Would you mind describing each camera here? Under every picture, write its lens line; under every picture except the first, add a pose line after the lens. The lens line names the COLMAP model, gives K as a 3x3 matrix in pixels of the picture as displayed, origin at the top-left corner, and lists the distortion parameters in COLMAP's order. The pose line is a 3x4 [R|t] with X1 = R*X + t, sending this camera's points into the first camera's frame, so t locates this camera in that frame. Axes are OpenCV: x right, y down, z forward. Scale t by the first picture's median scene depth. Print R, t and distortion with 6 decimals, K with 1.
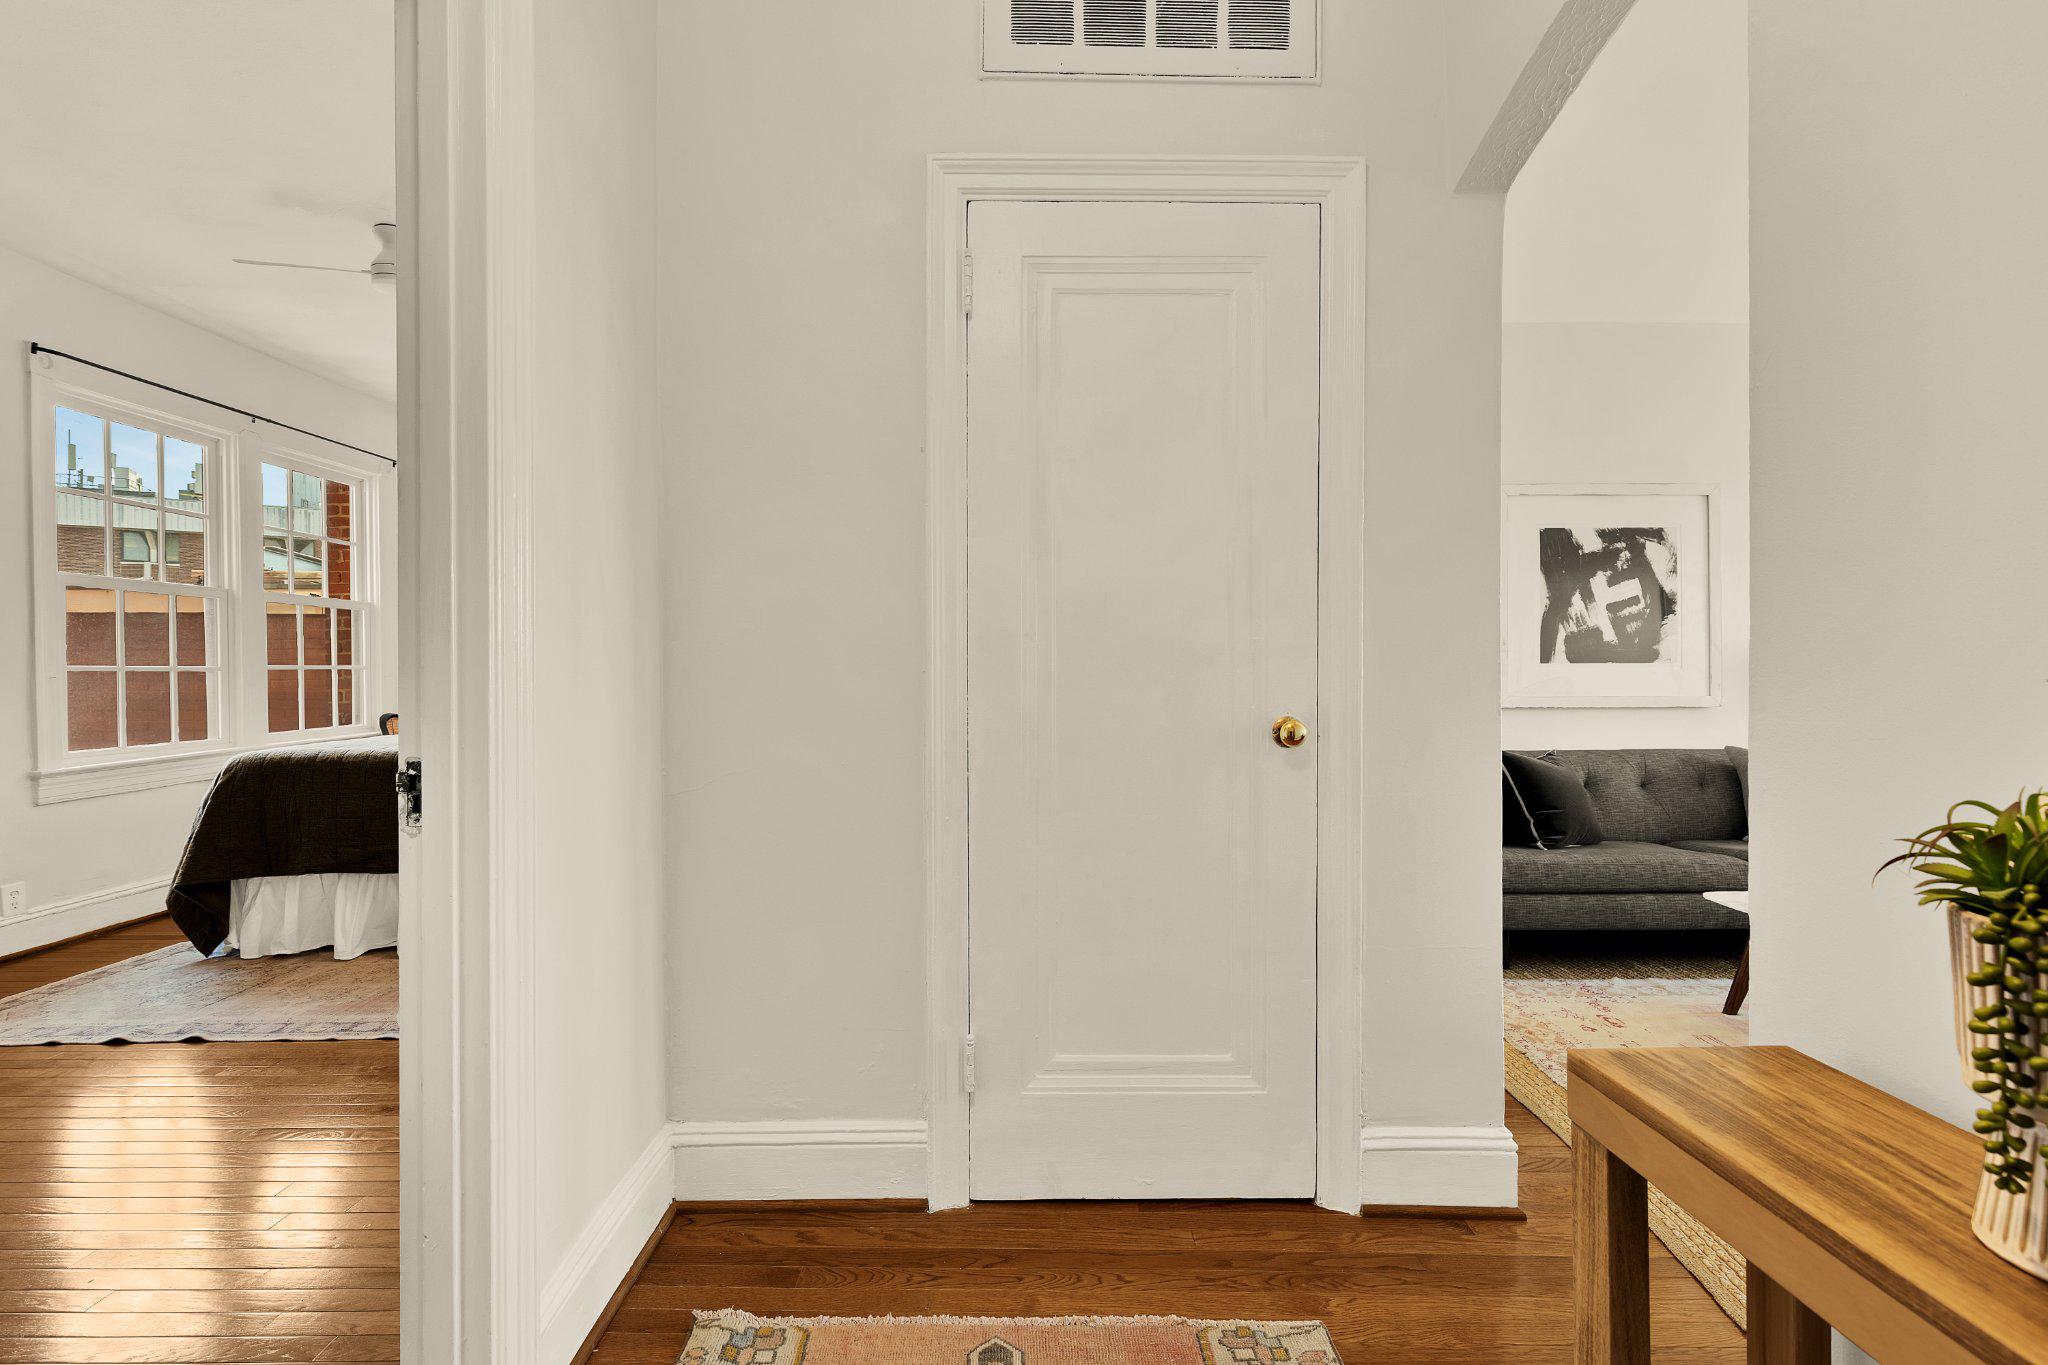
lens RADIAL K [[919.4, 0, 1025.5], [0, 919.4, 667.6], [0, 0, 1]] dist [0.001117, -0.002043]
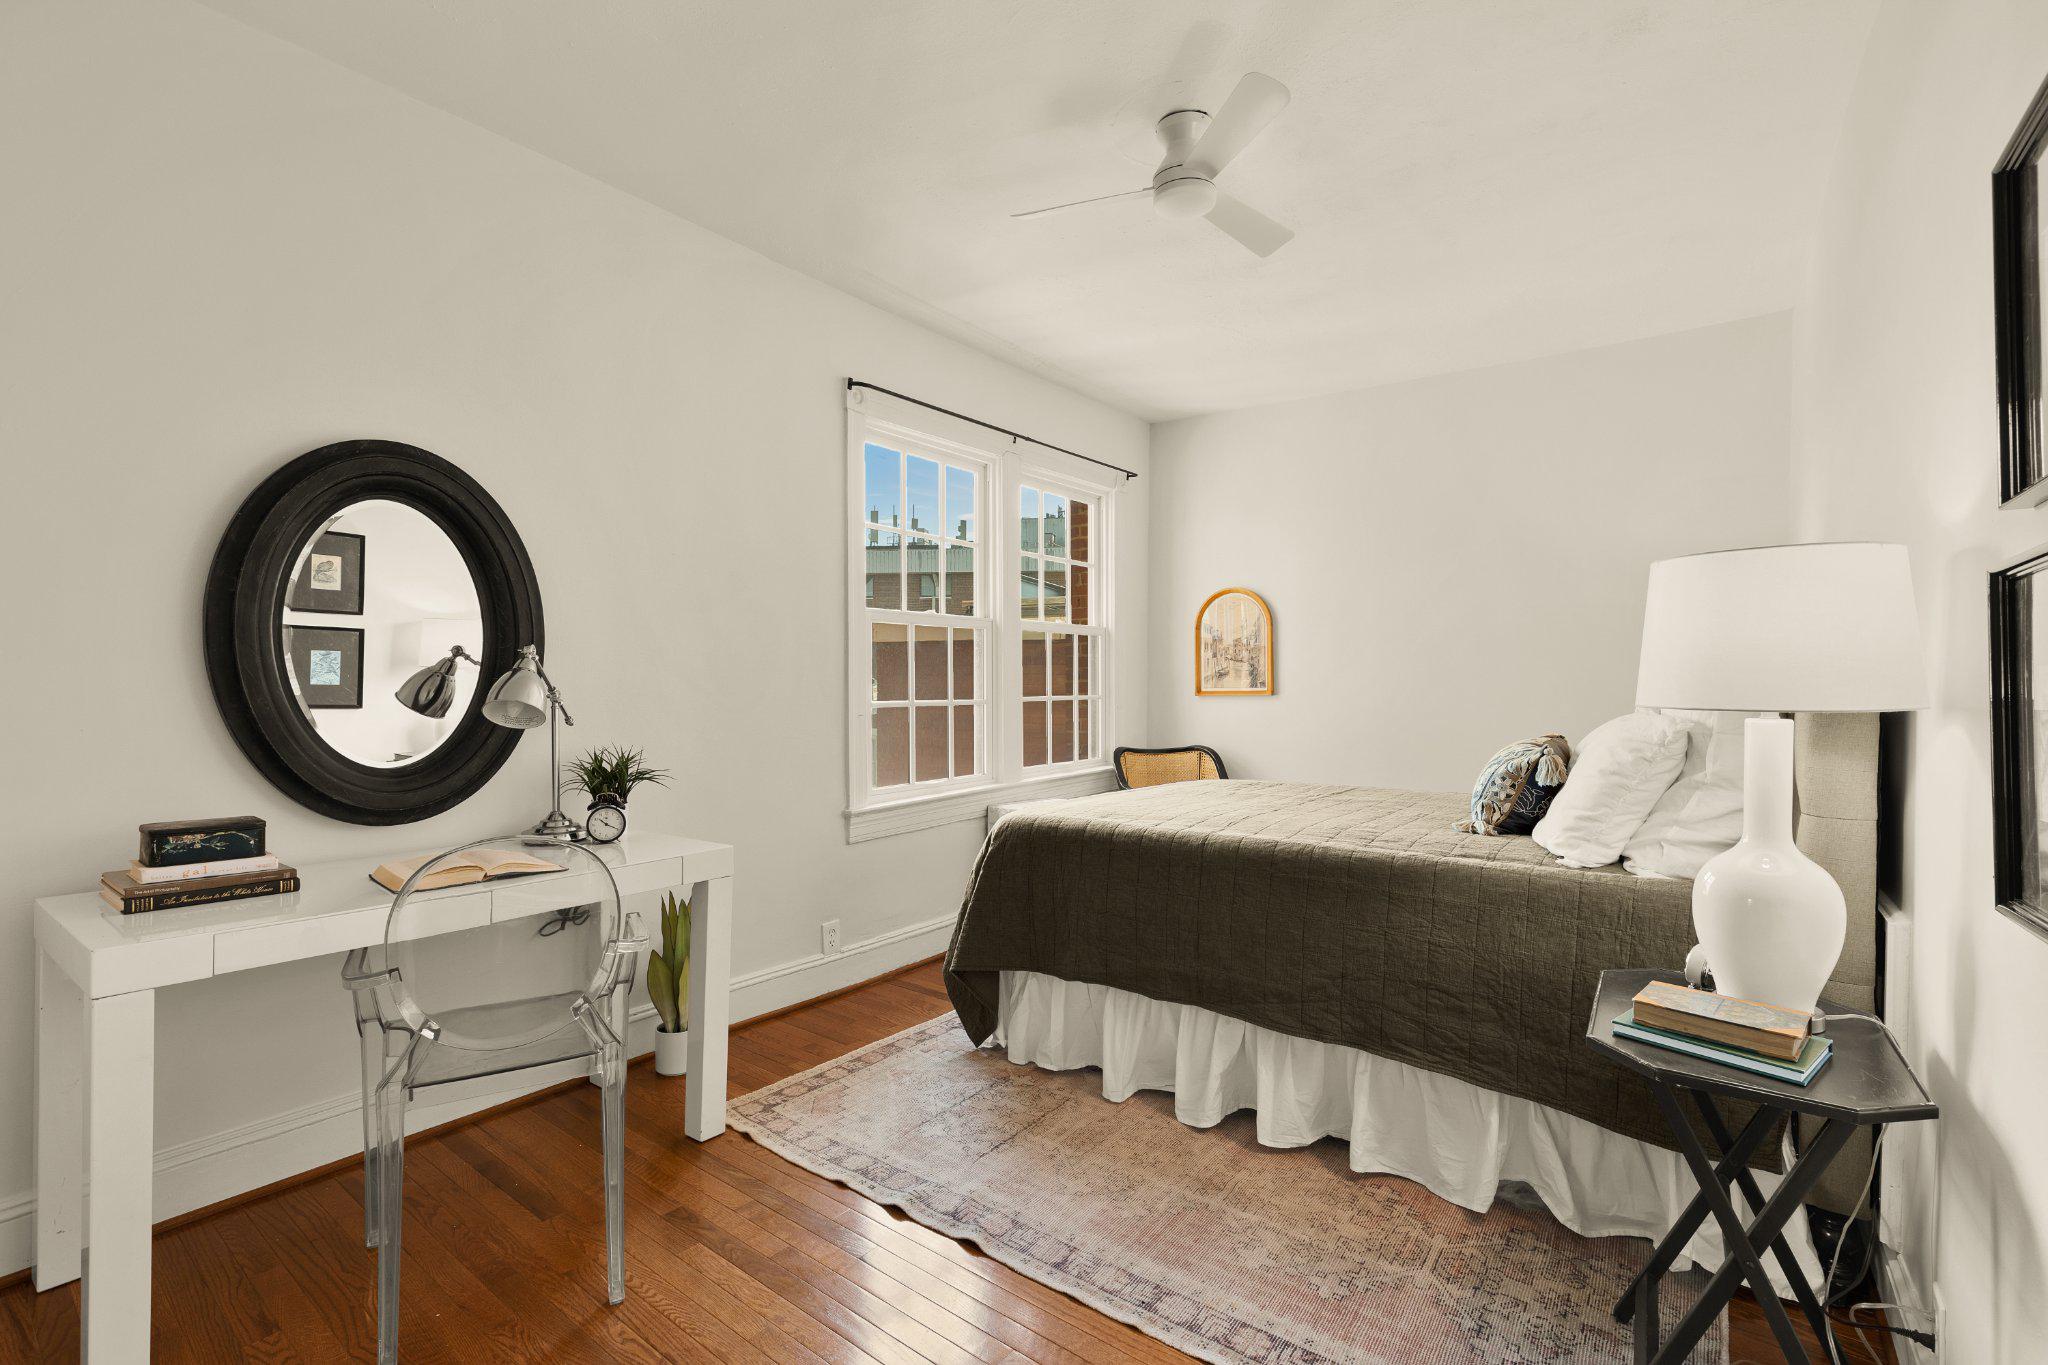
lens RADIAL K [[919.4, 0, 1010.8], [0, 919.4, 673.2], [0, 0, 1]] dist [0.001117, -0.002043]
pose [[0.778319, 0.006640, -0.627835, -0.281765], [-0.008721, 0.999962, -0.000236, -0.032192], [0.627809, 0.005659, 0.778347, 0.297807]]
